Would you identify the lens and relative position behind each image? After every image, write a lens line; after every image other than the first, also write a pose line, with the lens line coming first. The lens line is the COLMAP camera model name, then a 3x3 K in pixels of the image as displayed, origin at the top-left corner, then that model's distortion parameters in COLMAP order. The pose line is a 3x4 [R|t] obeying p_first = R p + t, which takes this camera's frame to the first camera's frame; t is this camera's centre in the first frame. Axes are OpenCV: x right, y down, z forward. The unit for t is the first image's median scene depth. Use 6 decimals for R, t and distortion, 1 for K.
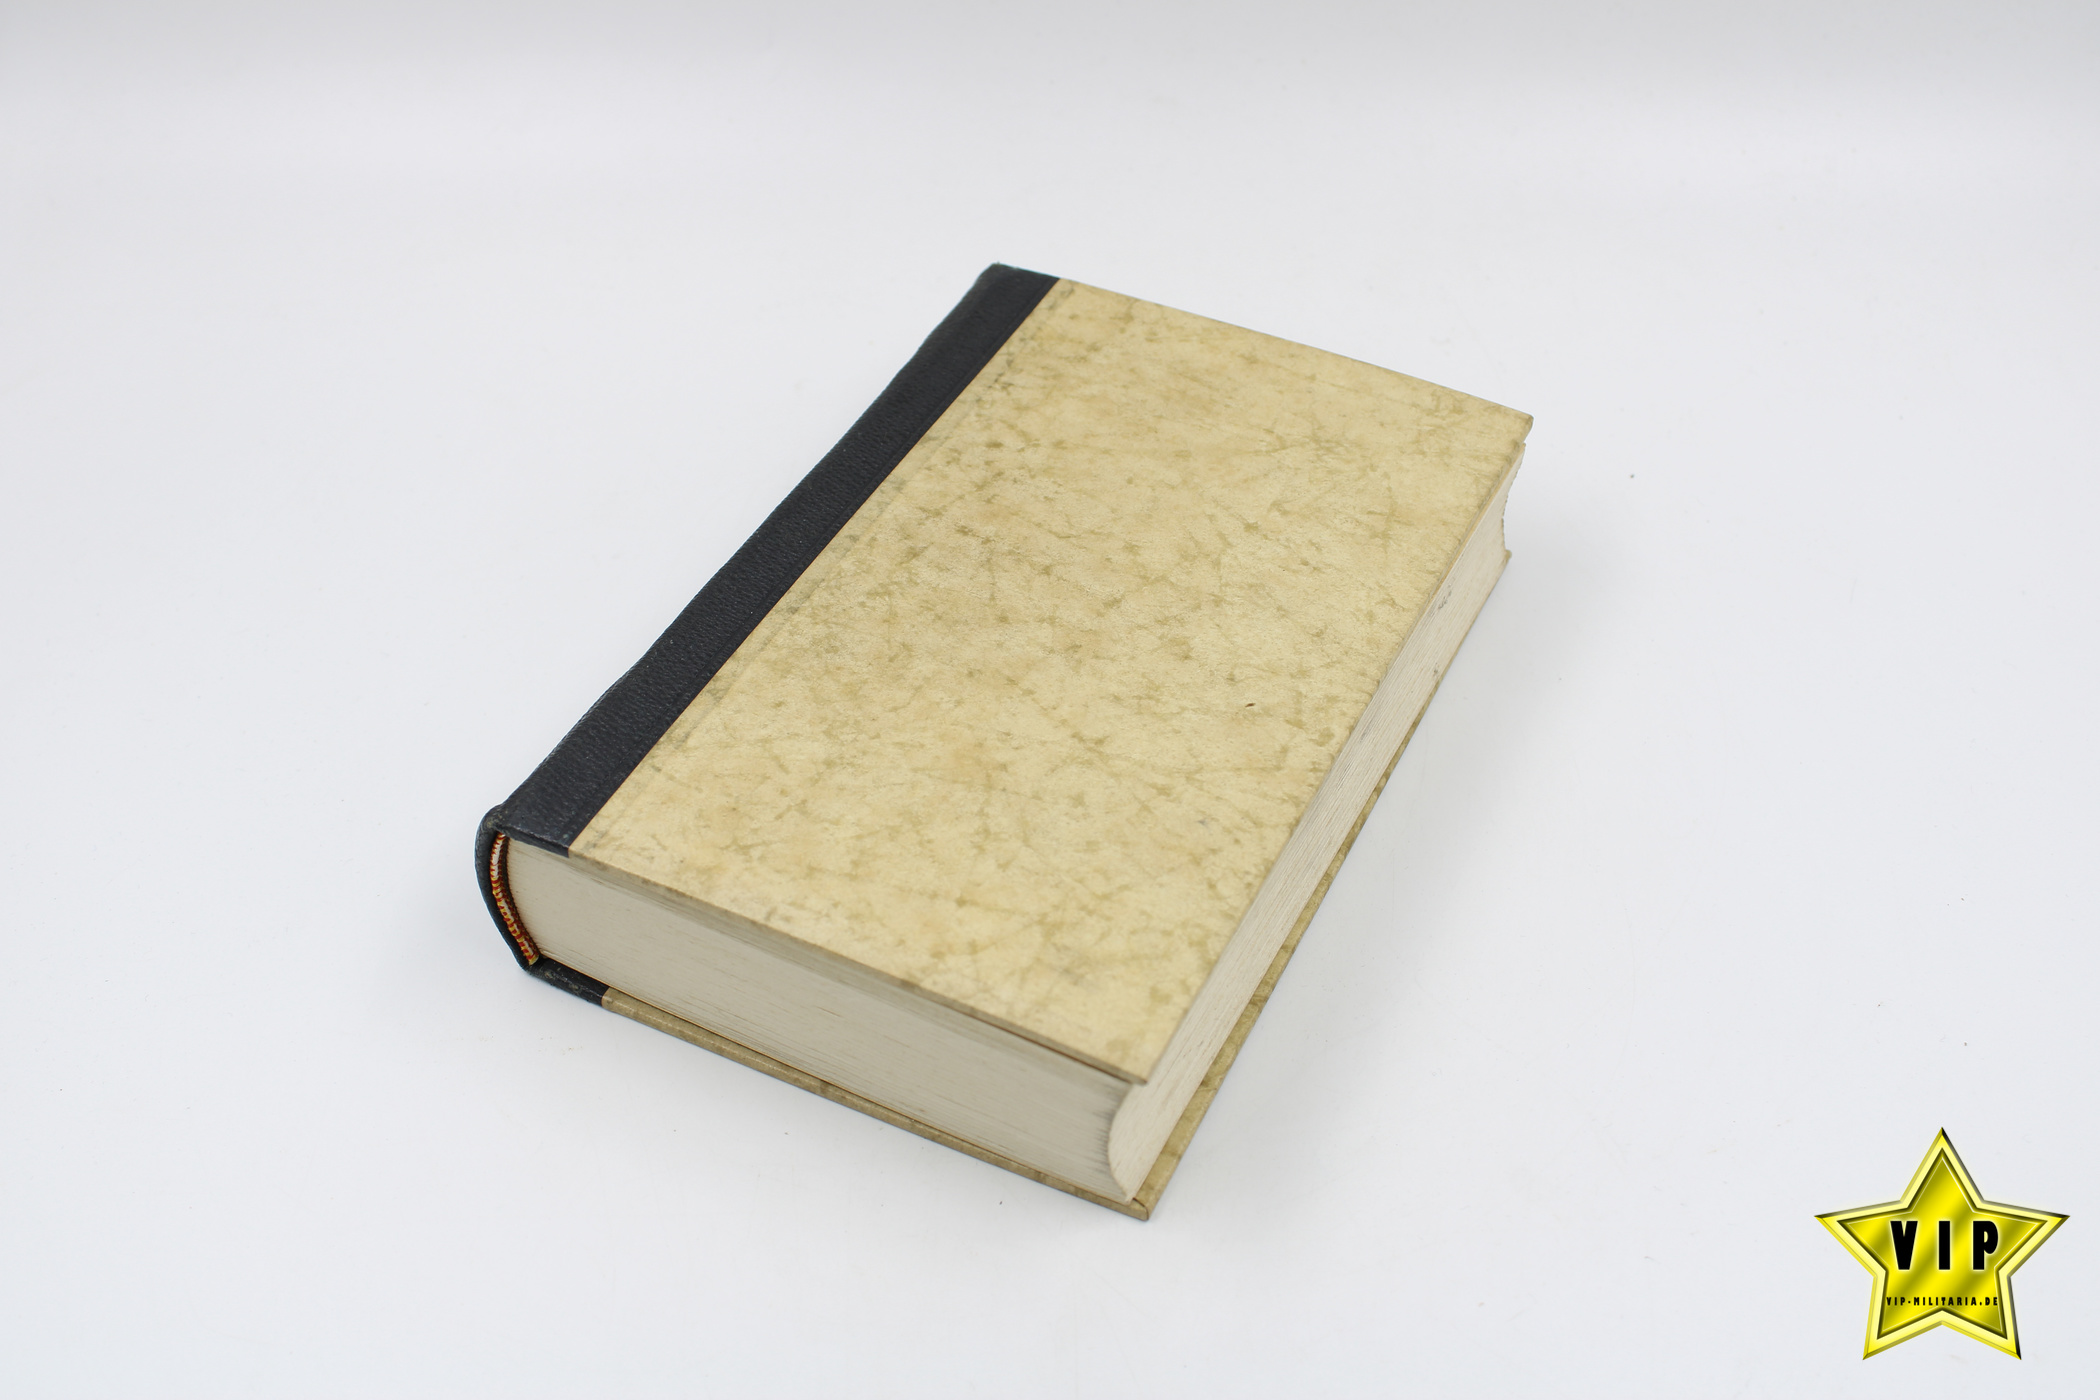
lens RADIAL K [[2755.0, 0, 1050.0], [0, 2755.0, 700.0], [0, 0, 1]] dist [-0.028820, 0.026963]
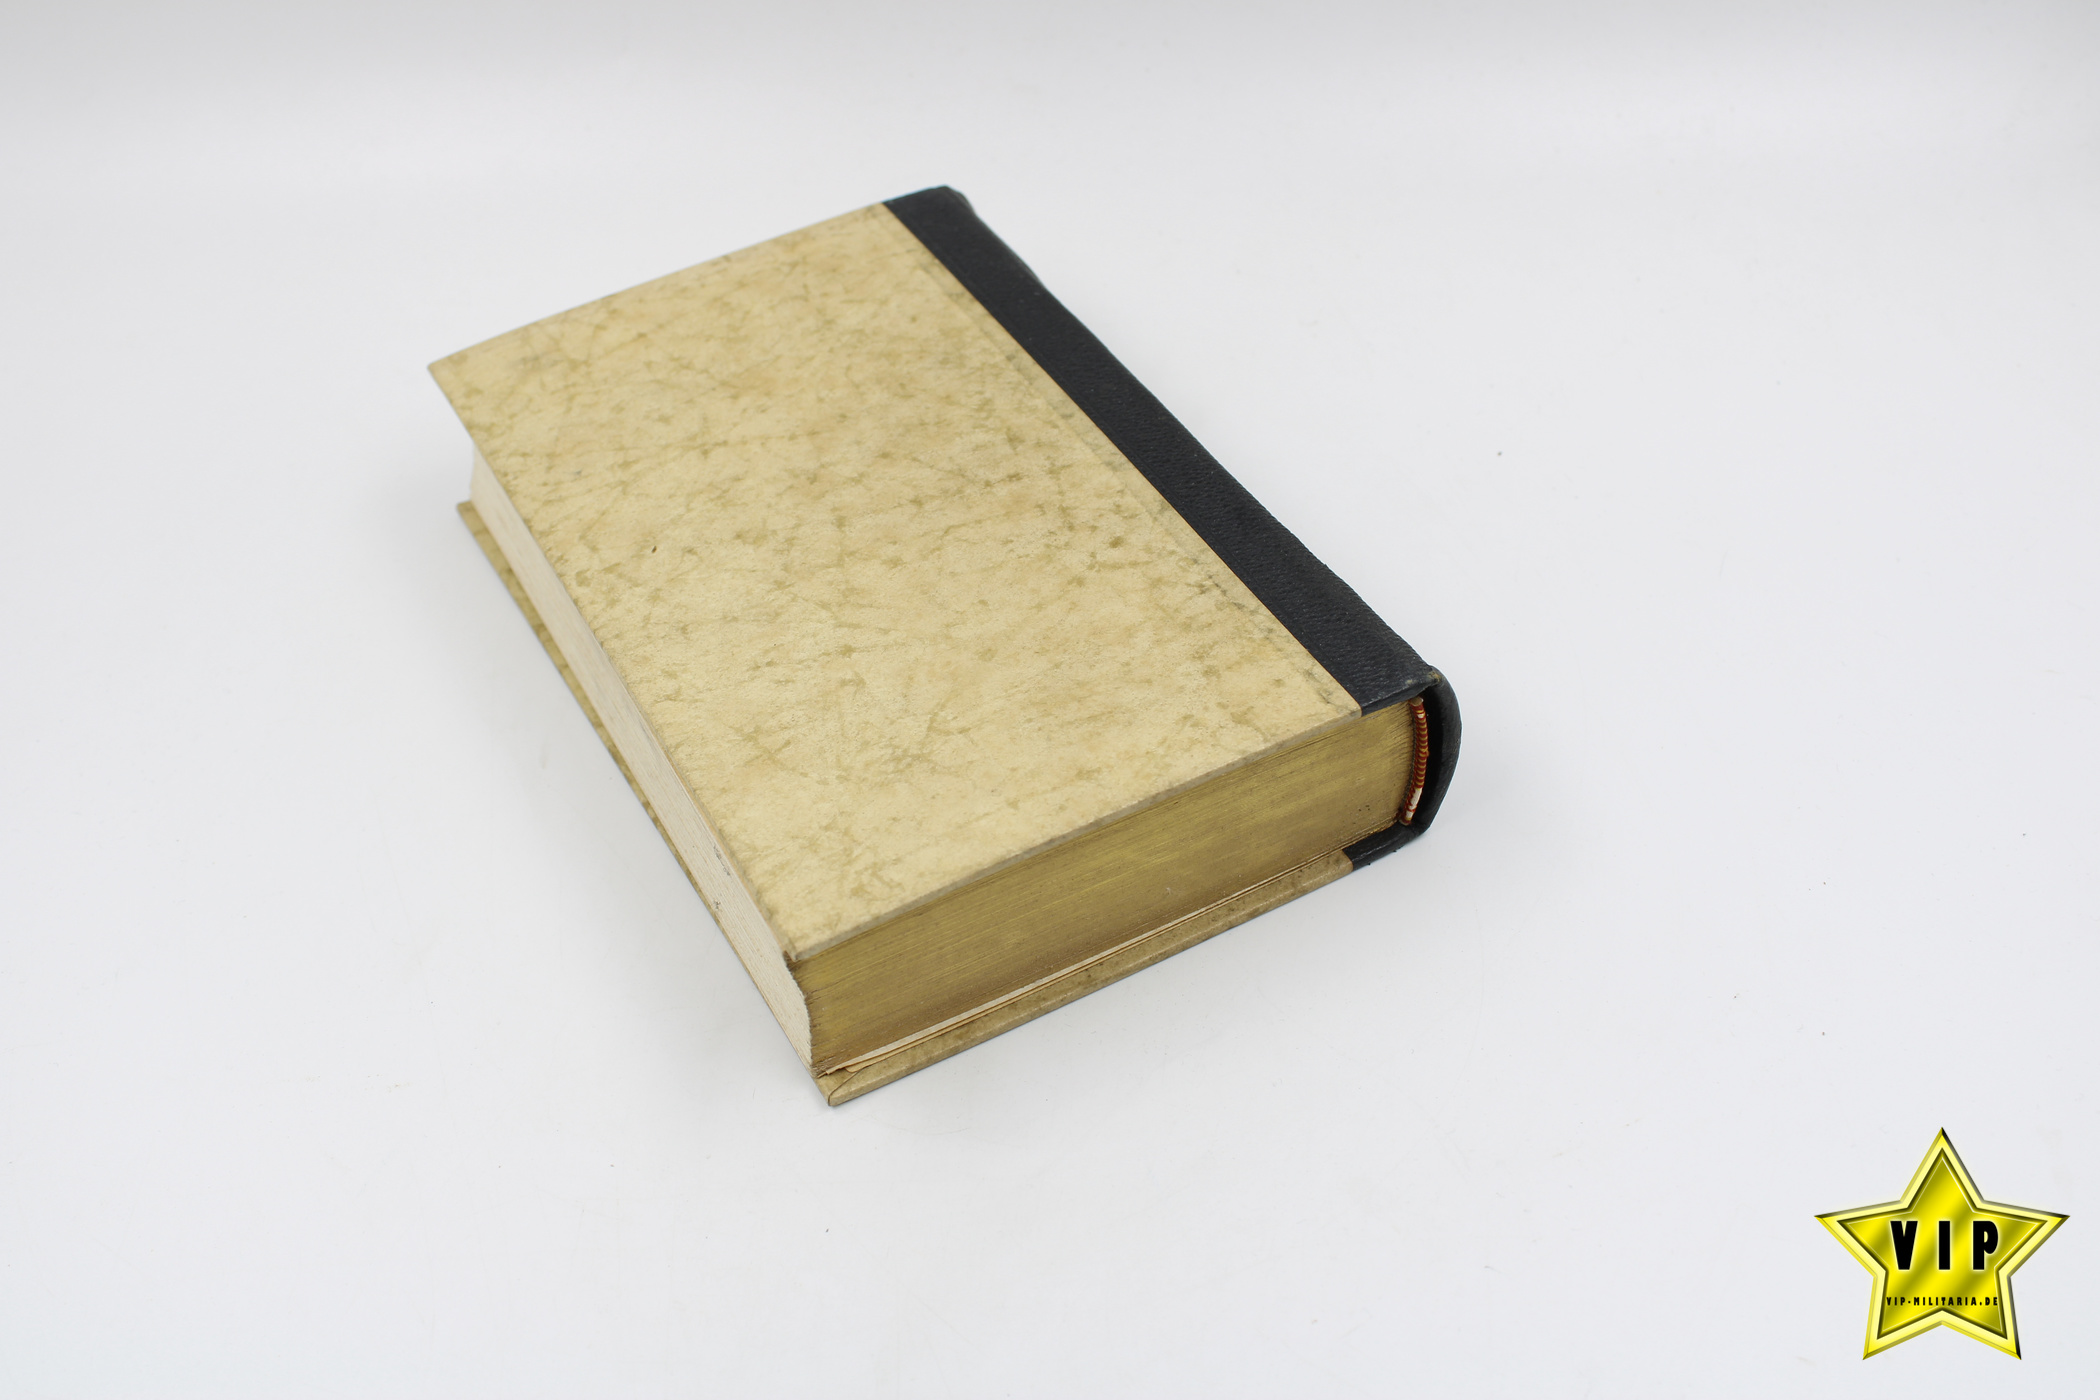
lens RADIAL K [[2755.0, 0, 1050.0], [0, 2755.0, 700.0], [0, 0, 1]] dist [-0.028820, 0.026963]
pose [[-0.613193, 0.537109, -0.579231, 0.608854], [-0.472136, 0.338680, 0.813869, -0.890616], [0.633311, 0.772535, 0.045912, 1.064712]]
